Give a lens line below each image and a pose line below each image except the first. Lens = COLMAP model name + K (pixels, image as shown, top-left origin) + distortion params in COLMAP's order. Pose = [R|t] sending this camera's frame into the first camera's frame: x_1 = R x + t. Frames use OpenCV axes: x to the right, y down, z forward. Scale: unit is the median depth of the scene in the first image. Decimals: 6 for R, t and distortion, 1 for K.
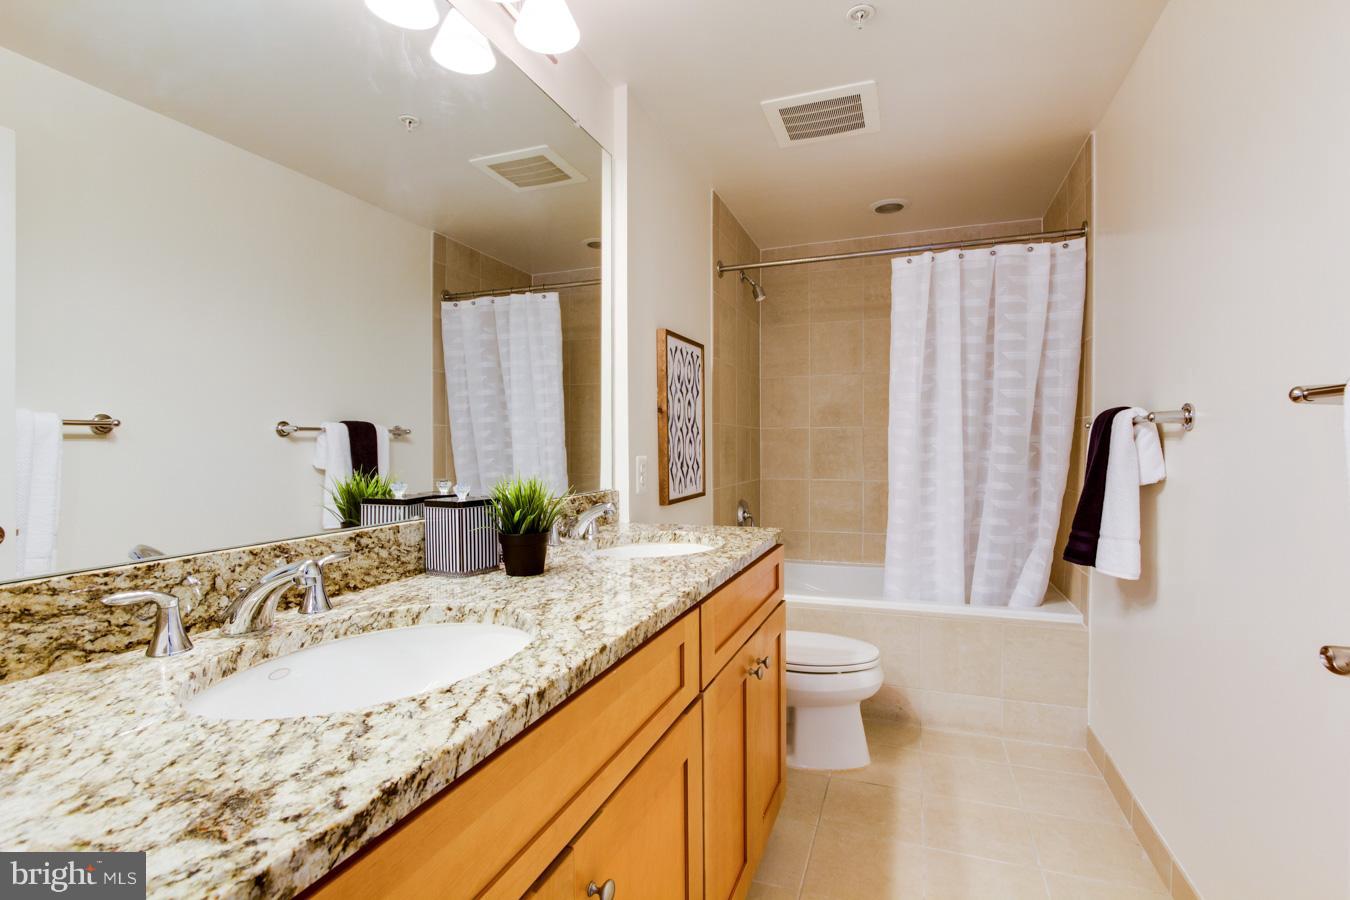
lens RADIAL K [[630.1, 0, 687.3], [0, 630.1, 450.0], [0, 0, 1]] dist [-0.014544, 0.000236]
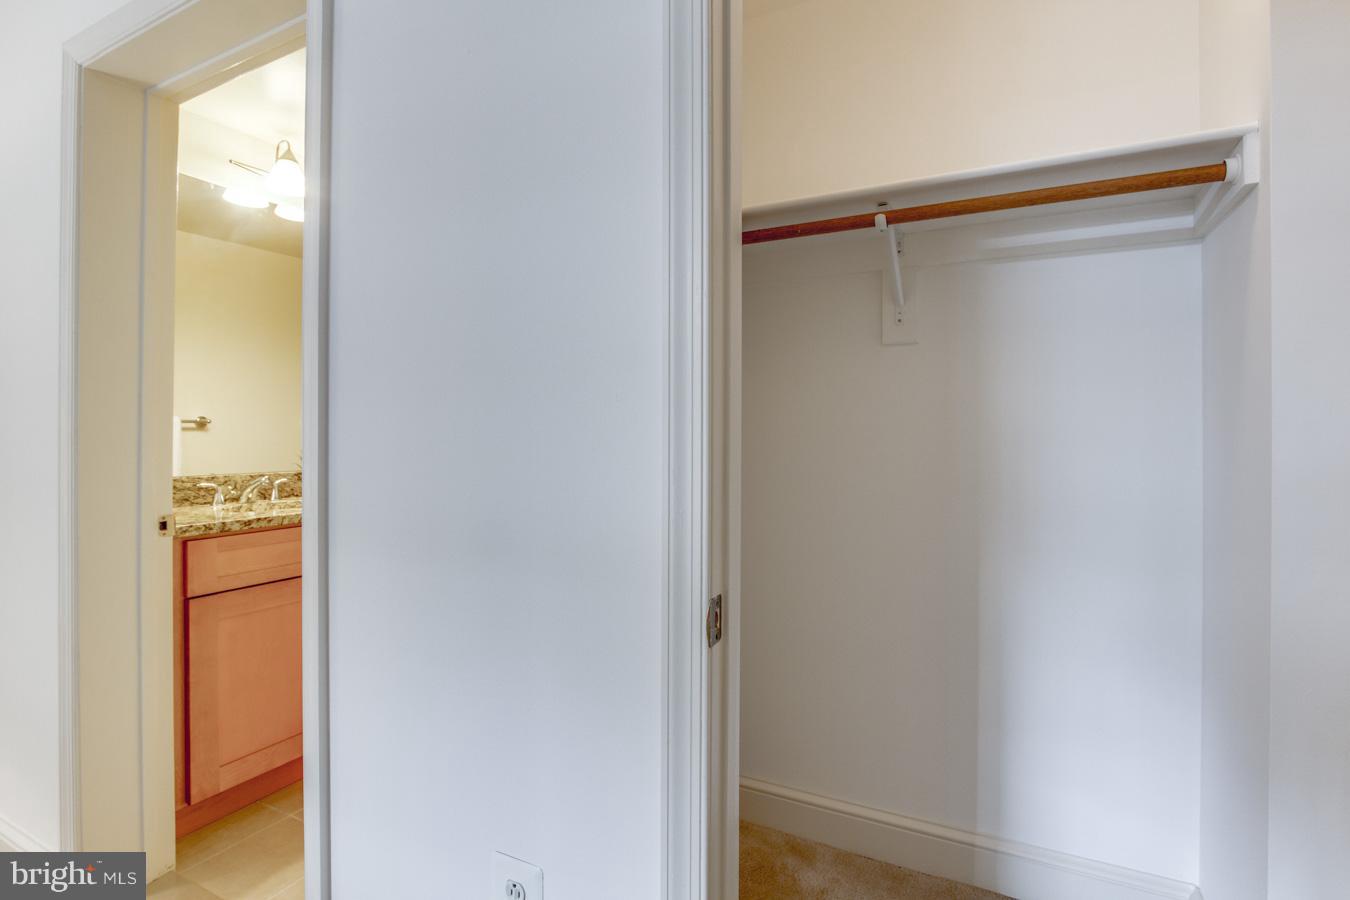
lens RADIAL K [[642.9, 0, 681.8], [0, 642.9, 431.6], [0, 0, 1]] dist [-0.010207, 0.000576]
pose [[0.993295, 0.003510, -0.115556, 1.710685], [-0.004983, 0.999910, -0.012459, 0.004331], [0.115501, 0.012951, 0.993223, -1.770200]]
